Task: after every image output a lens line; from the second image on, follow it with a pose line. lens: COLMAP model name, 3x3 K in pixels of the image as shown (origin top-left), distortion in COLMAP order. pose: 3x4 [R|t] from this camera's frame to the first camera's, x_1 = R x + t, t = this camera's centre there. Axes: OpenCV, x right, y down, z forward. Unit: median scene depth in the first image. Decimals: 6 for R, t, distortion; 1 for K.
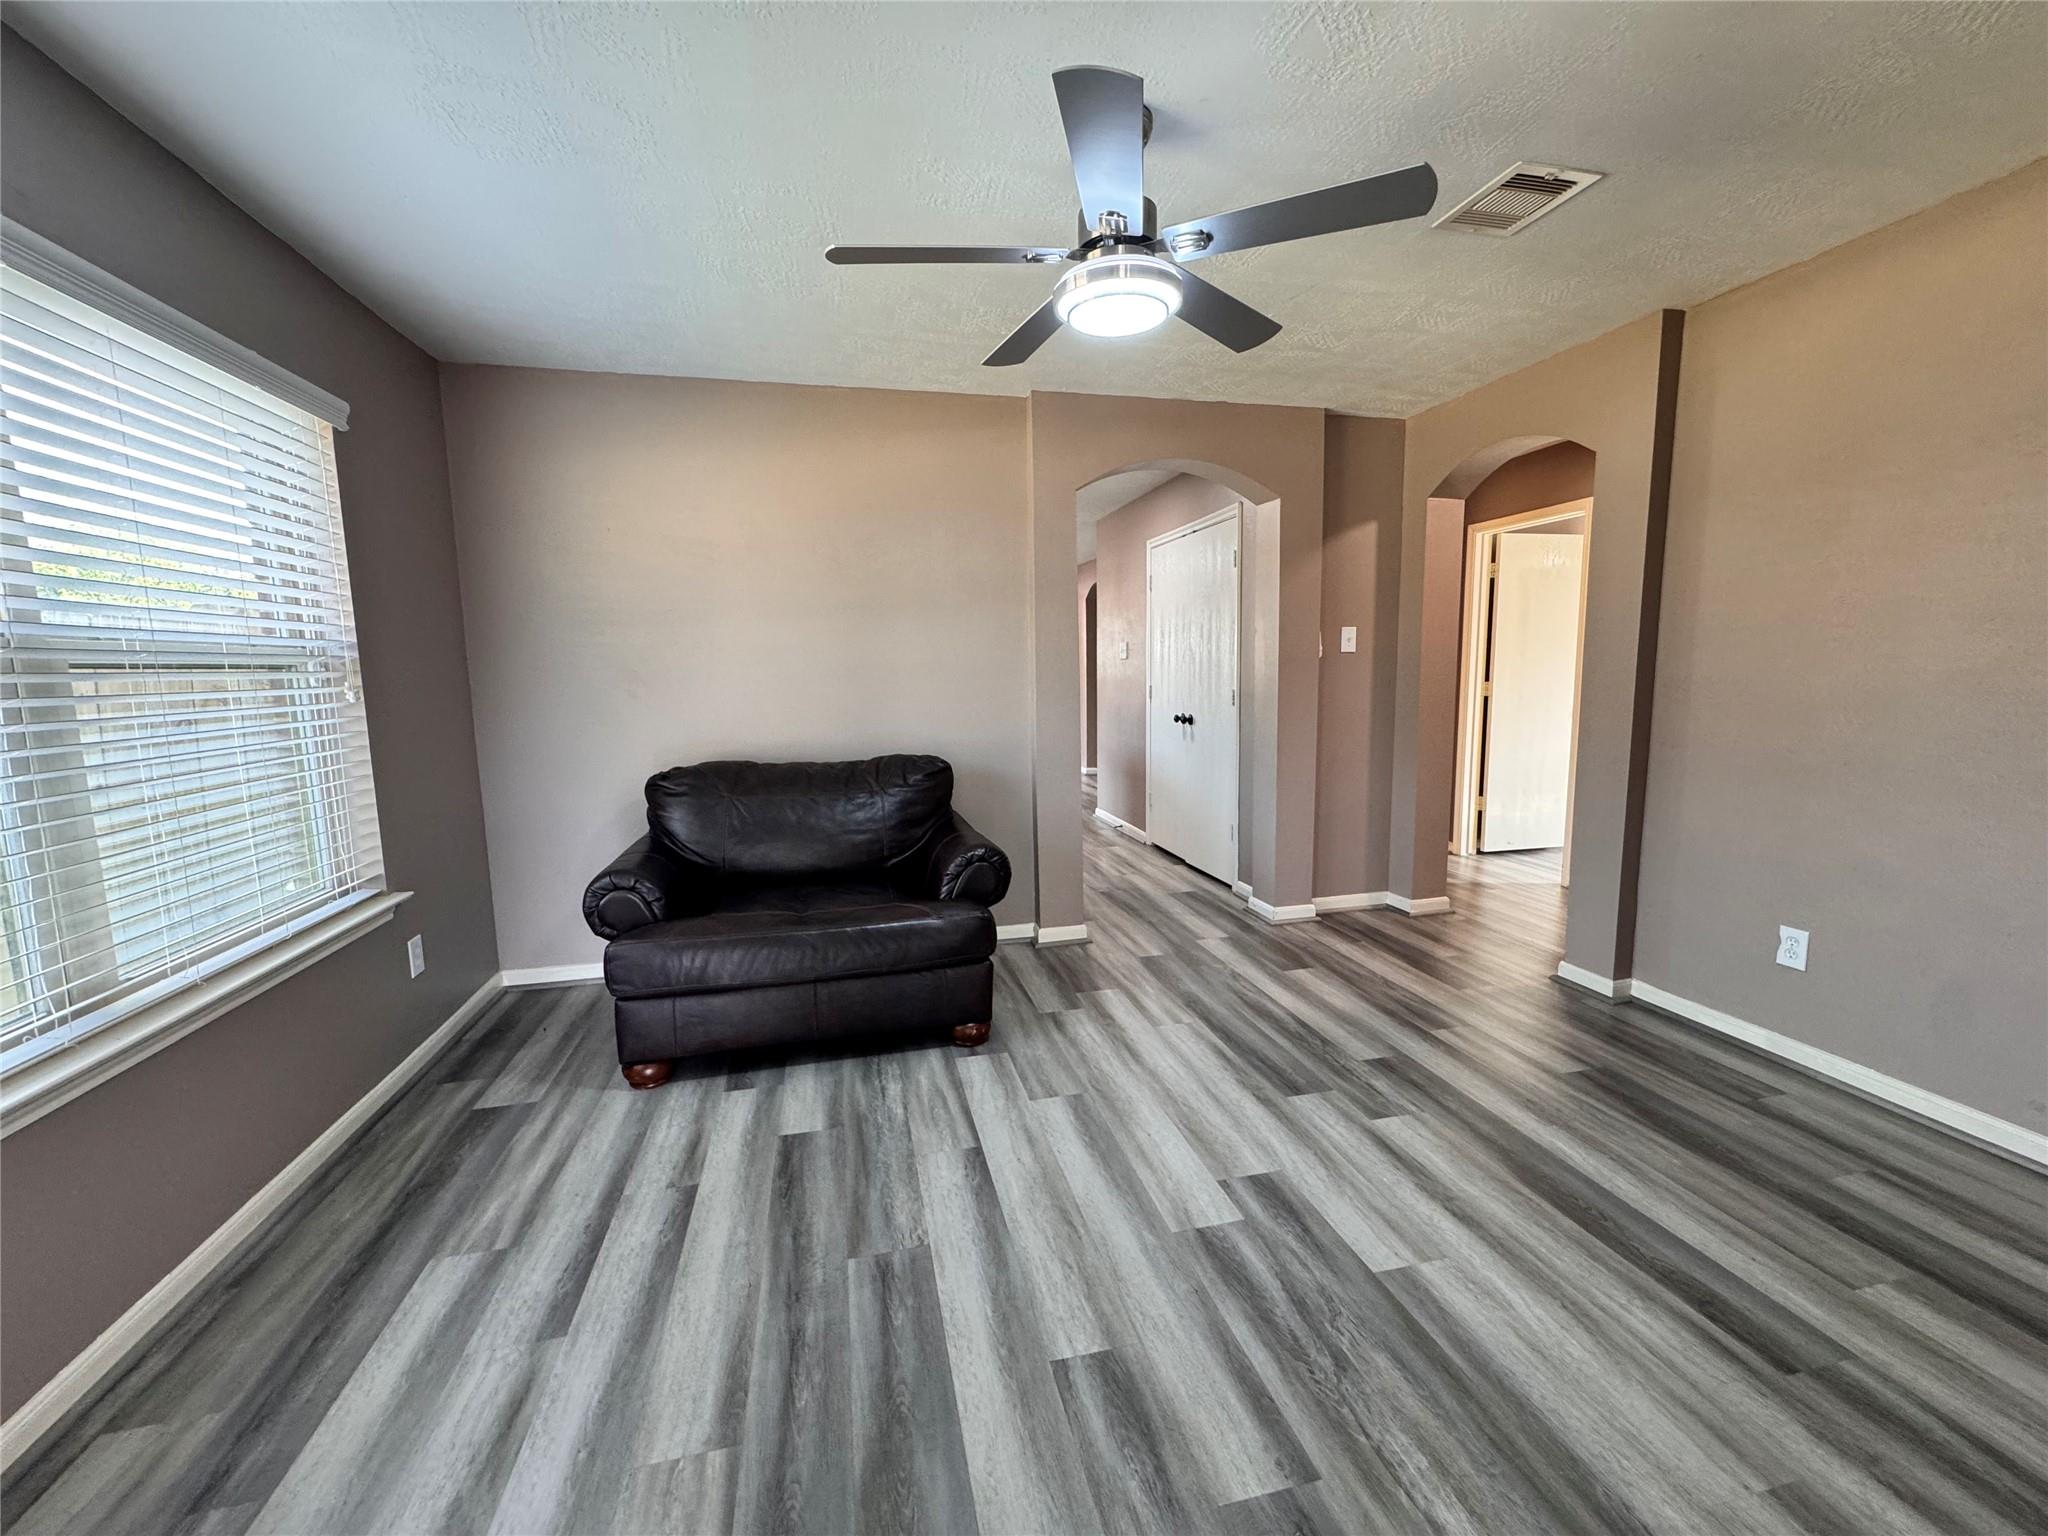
lens RADIAL K [[816.9, 0, 1021.7], [0, 816.9, 765.6], [0, 0, 1]] dist [-0.002503, 0.000297]
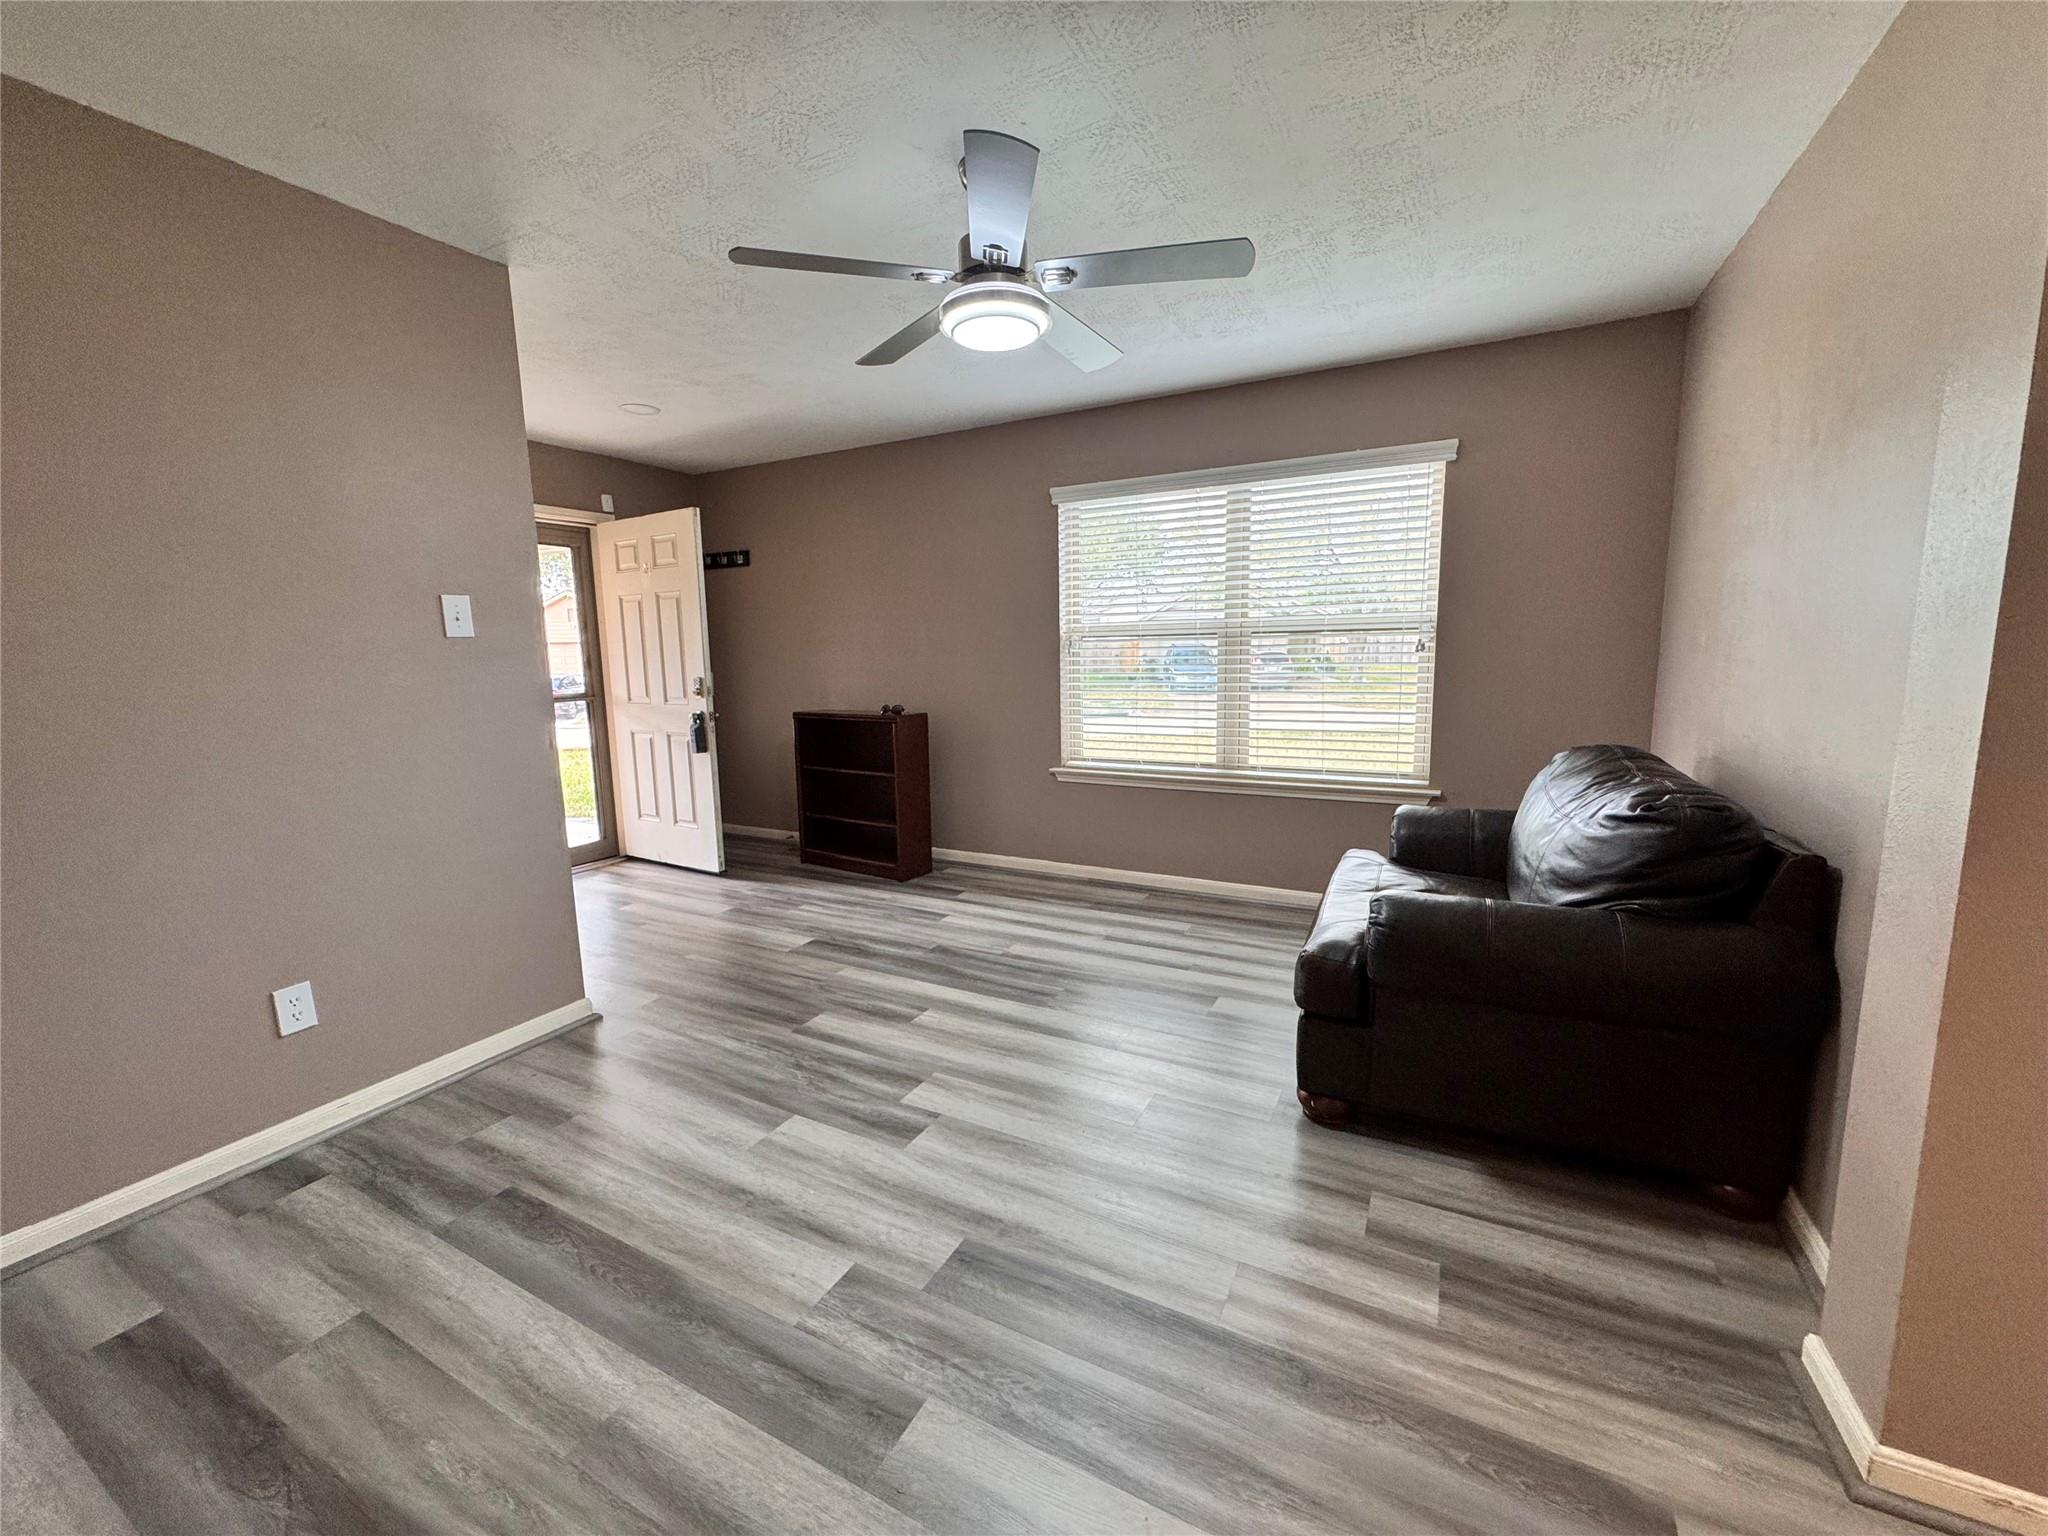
lens RADIAL K [[816.9, 0, 1021.7], [0, 816.9, 765.6], [0, 0, 1]] dist [-0.002503, 0.000297]
pose [[-0.658312, 0.137437, -0.740092, 1.041577], [-0.062363, 0.969853, 0.235576, -0.244923], [0.750158, 0.201237, -0.629895, 1.902058]]
